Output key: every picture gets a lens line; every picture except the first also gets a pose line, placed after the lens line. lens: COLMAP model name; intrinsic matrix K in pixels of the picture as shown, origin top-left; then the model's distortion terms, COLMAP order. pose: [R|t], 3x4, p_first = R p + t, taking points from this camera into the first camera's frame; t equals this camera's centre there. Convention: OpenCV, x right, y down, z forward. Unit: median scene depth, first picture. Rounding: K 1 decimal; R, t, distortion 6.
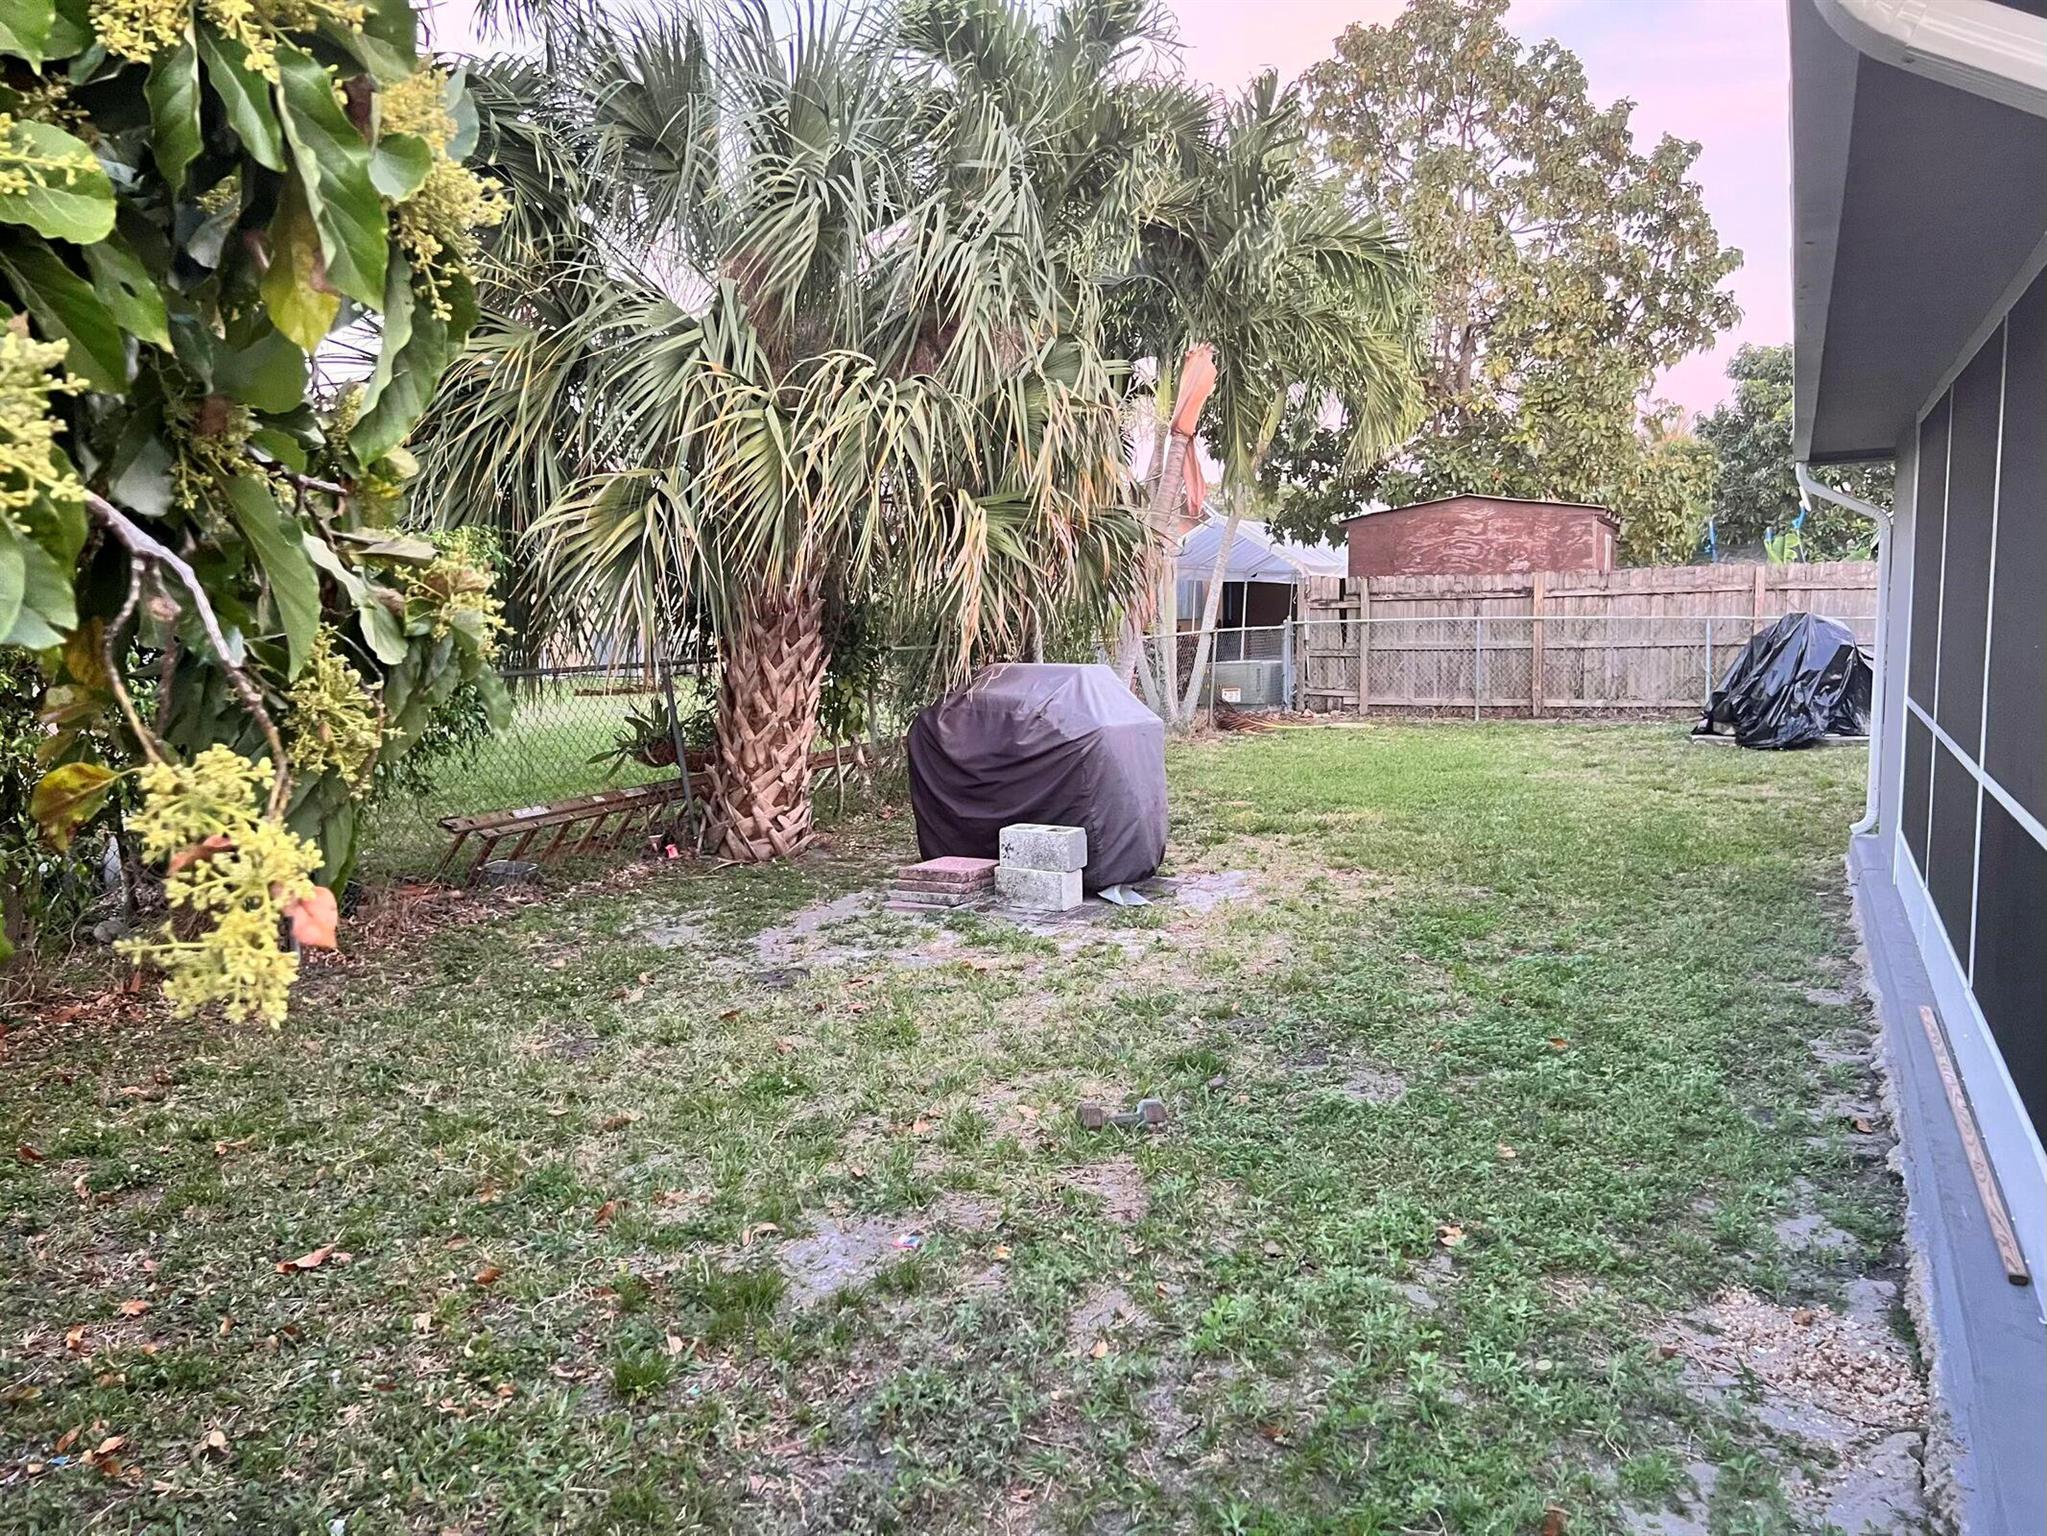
lens RADIAL K [[1536.3, 0, 1026.5], [0, 1536.3, 765.7], [0, 0, 1]] dist [0.034633, -0.036223]
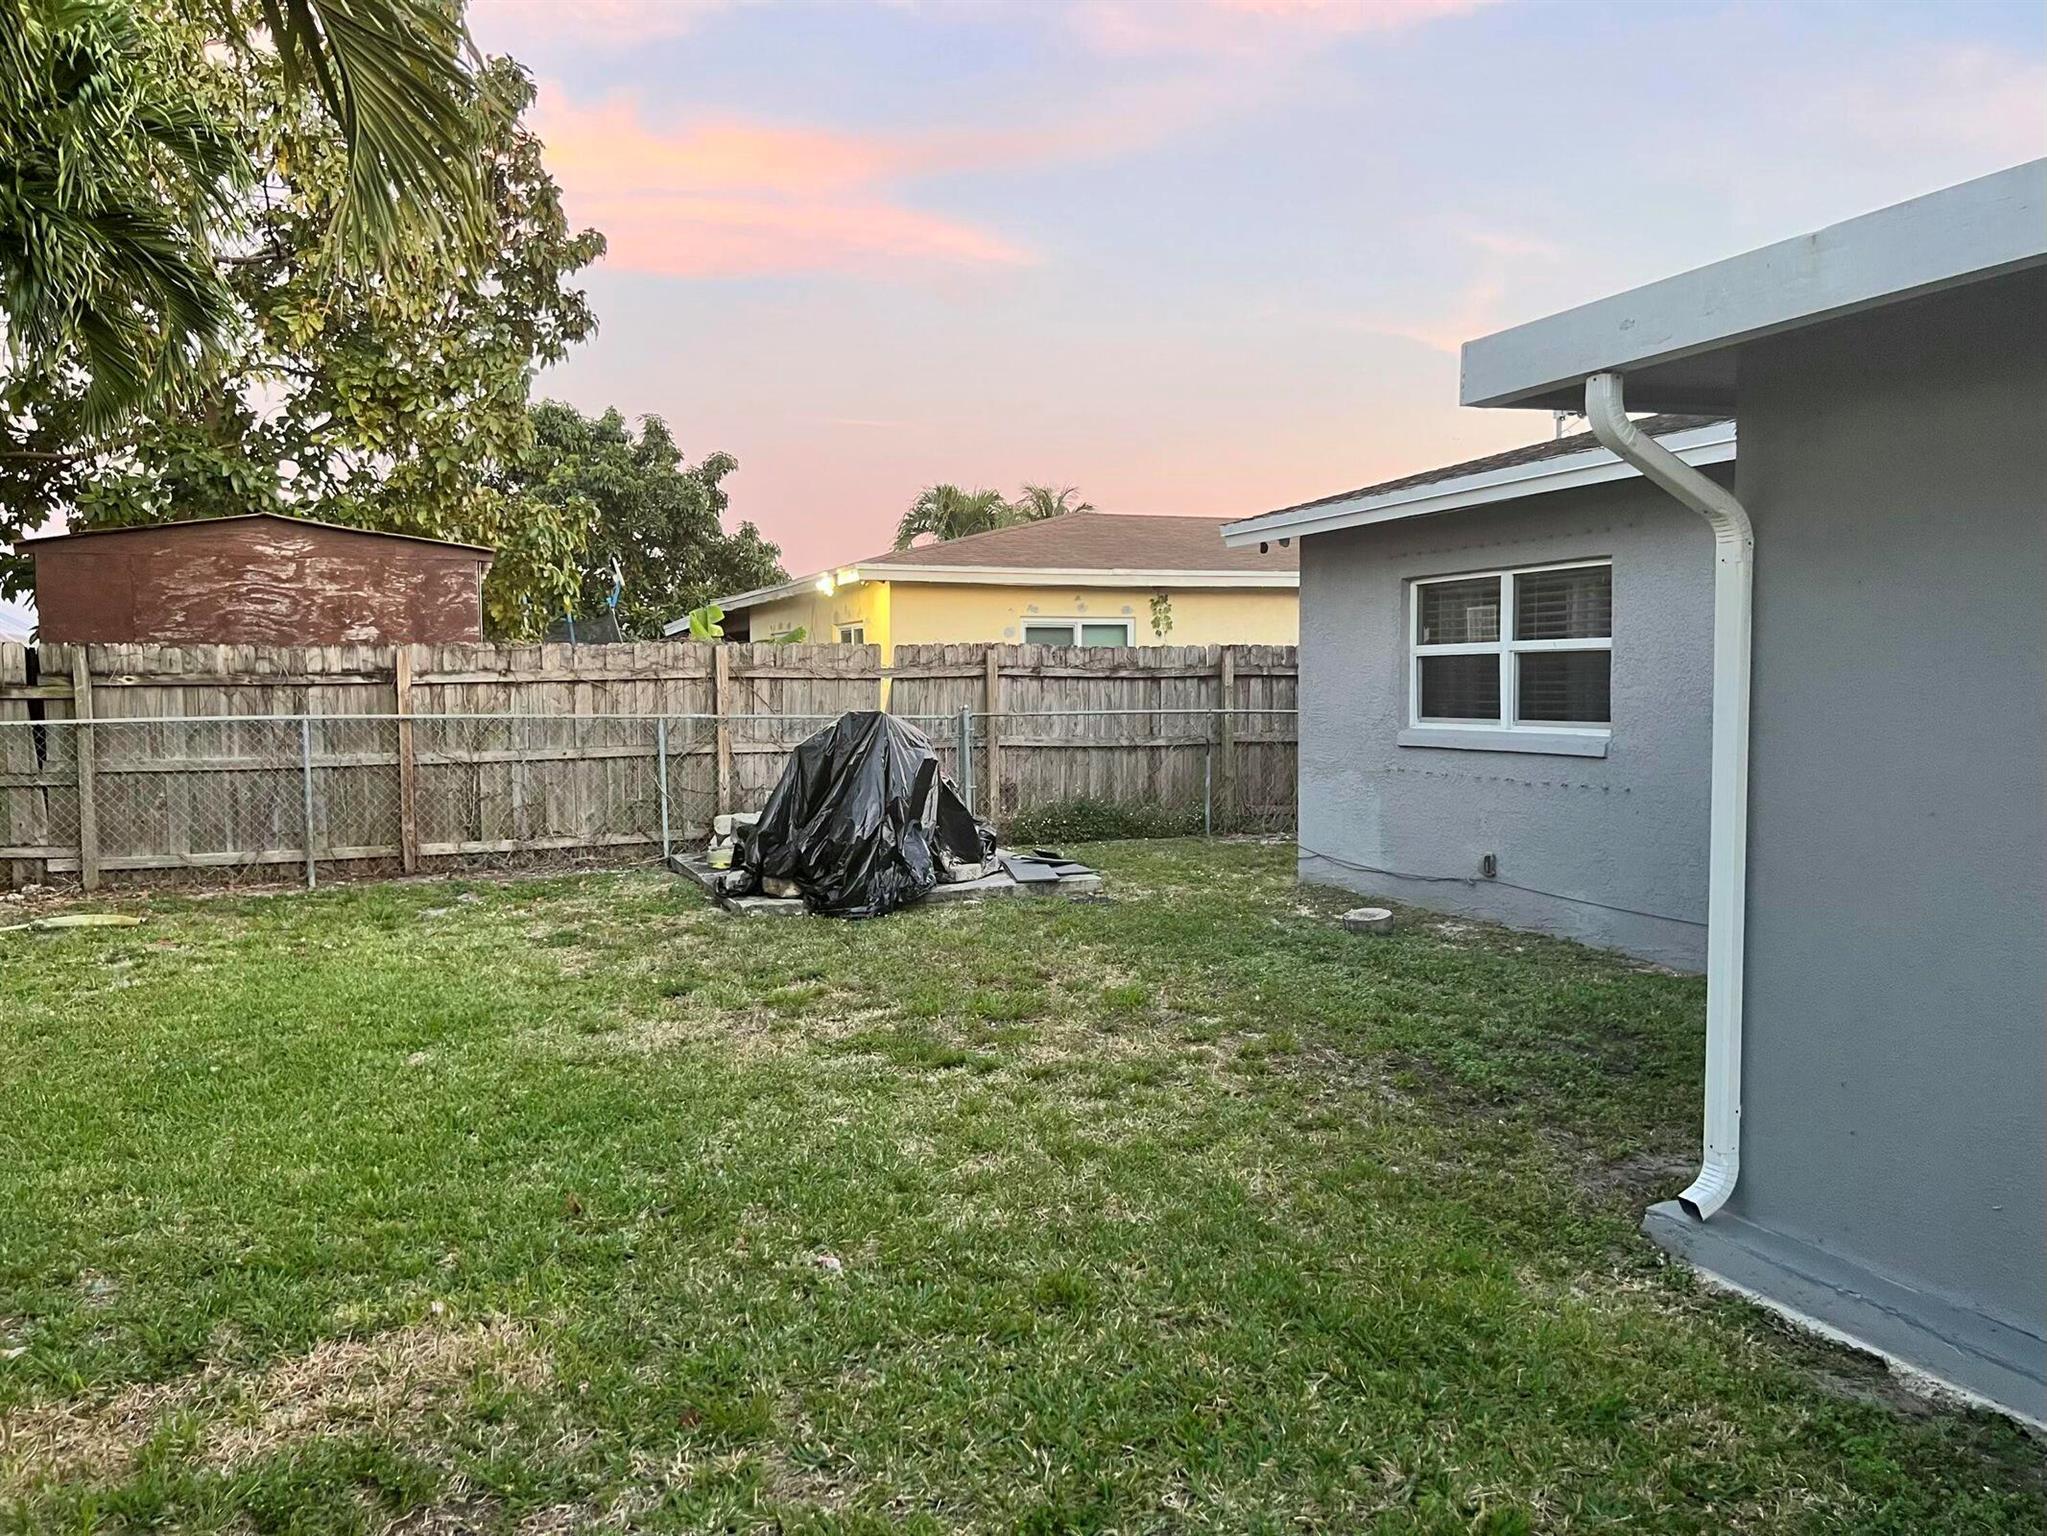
lens RADIAL K [[1536.3, 0, 1018.9], [0, 1536.3, 783.8], [0, 0, 1]] dist [0.034633, -0.036223]
pose [[0.674475, -0.035633, 0.737438, 0.015742], [0.071304, 0.997309, -0.017026, -0.018313], [-0.734847, 0.064066, 0.675201, 0.179432]]
